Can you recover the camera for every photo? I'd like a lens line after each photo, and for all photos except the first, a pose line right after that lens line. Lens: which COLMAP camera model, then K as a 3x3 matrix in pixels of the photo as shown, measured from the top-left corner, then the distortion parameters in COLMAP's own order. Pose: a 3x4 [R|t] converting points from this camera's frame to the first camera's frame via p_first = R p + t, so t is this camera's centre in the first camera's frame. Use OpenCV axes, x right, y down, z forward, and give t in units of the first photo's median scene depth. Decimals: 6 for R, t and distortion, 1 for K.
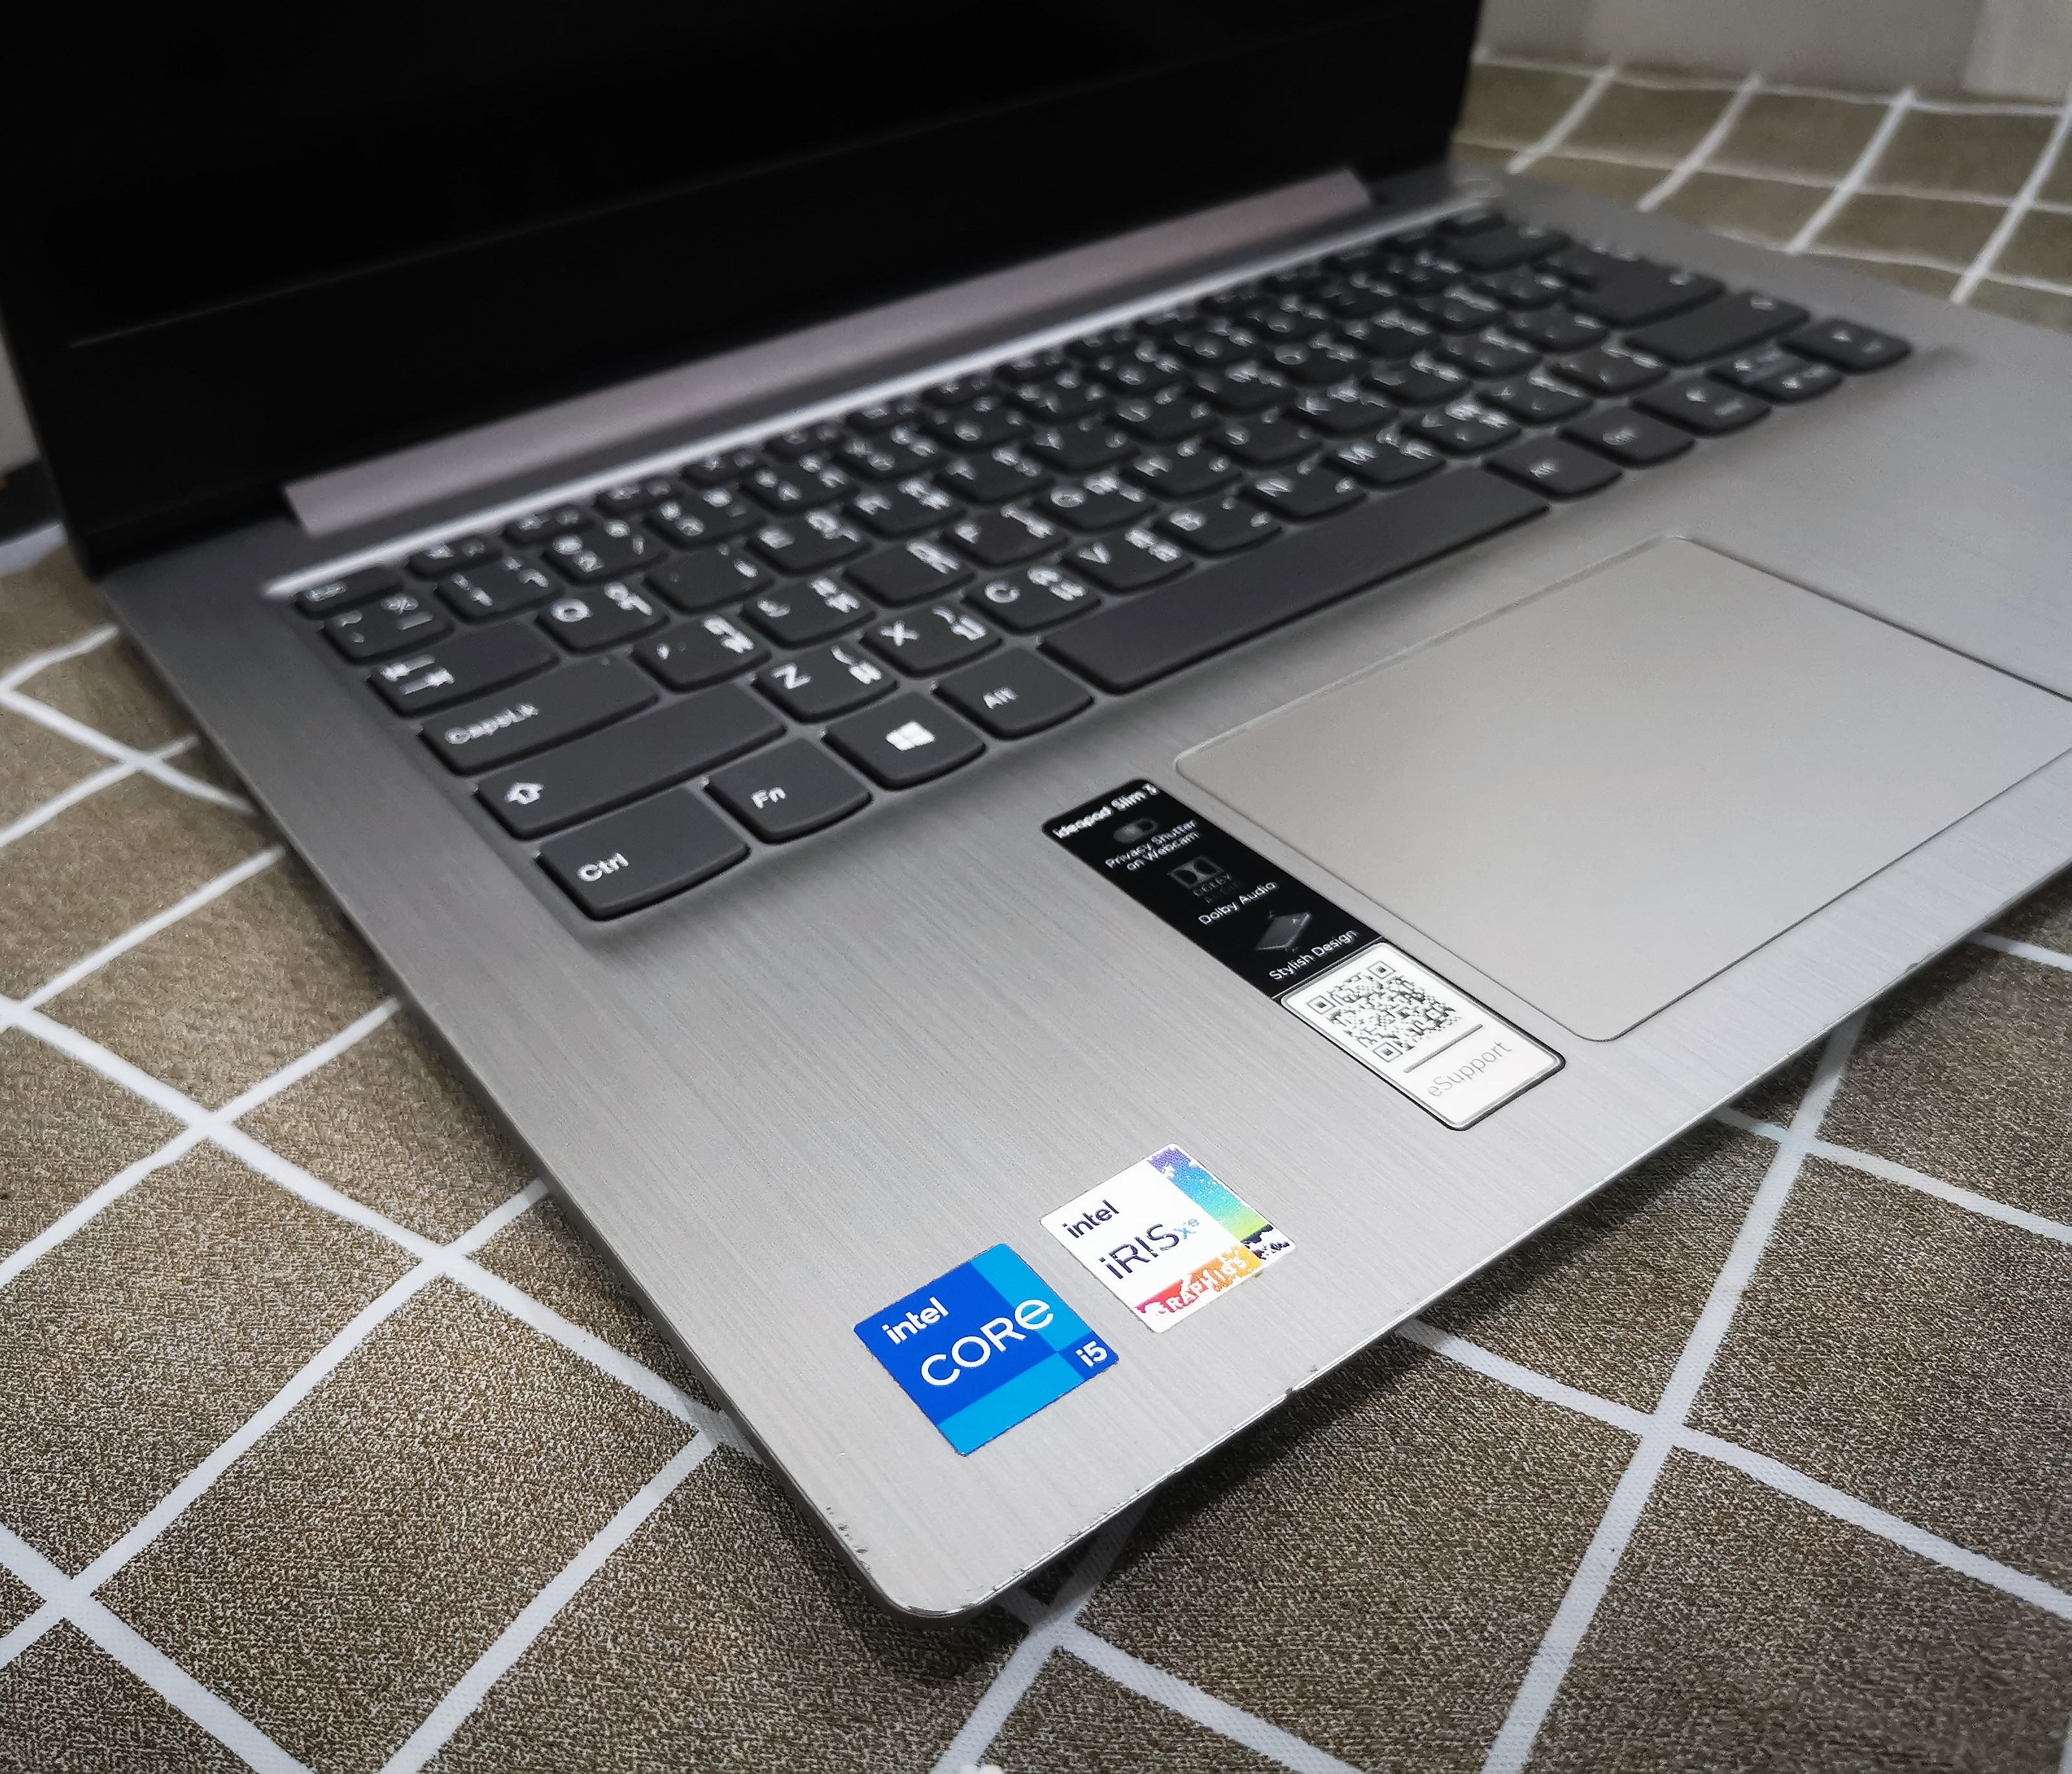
lens RADIAL K [[1797.8, 0, 1030.6], [0, 1797.8, 876.9], [0, 0, 1]] dist [-0.001508, -0.023222]
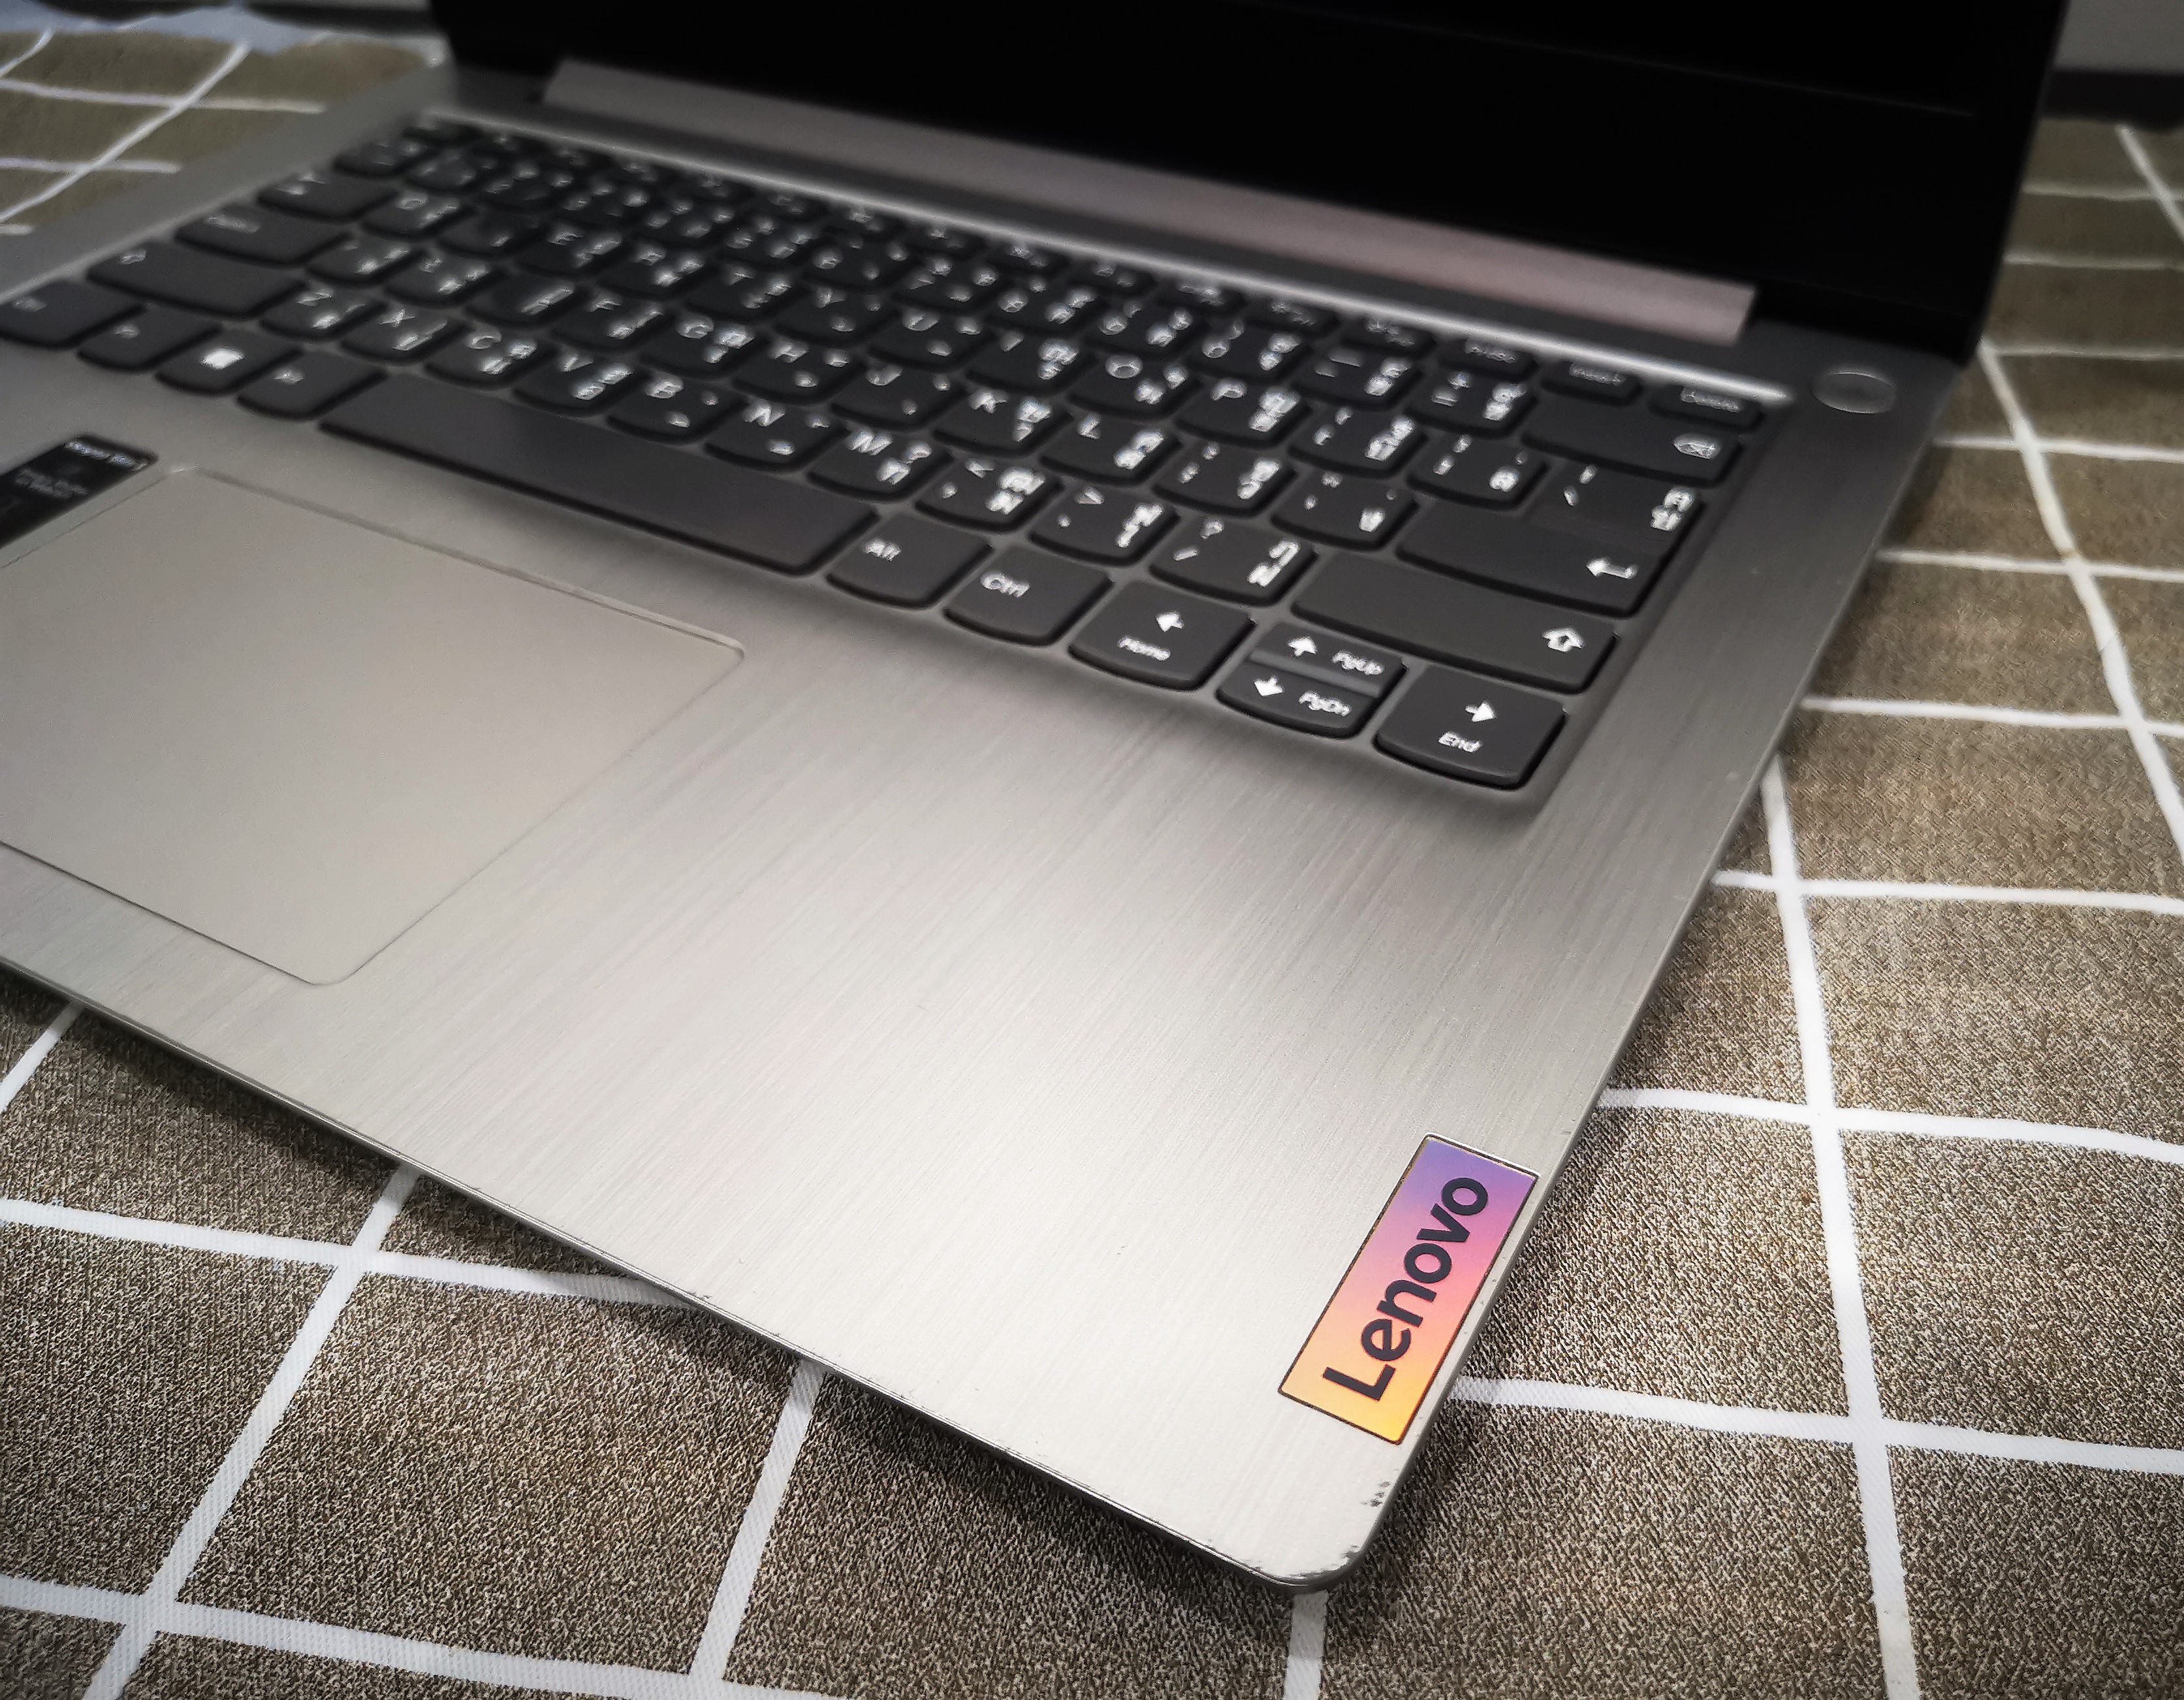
lens RADIAL K [[1882.0, 0, 1104.7], [0, 1882.0, 844.1], [0, 0, 1]] dist [0.016162, 0.000066]
pose [[0.445444, 0.614122, -0.651486, 0.955697], [-0.564597, 0.757419, 0.327944, -0.456459], [0.694845, 0.221746, 0.684119, 0.502626]]
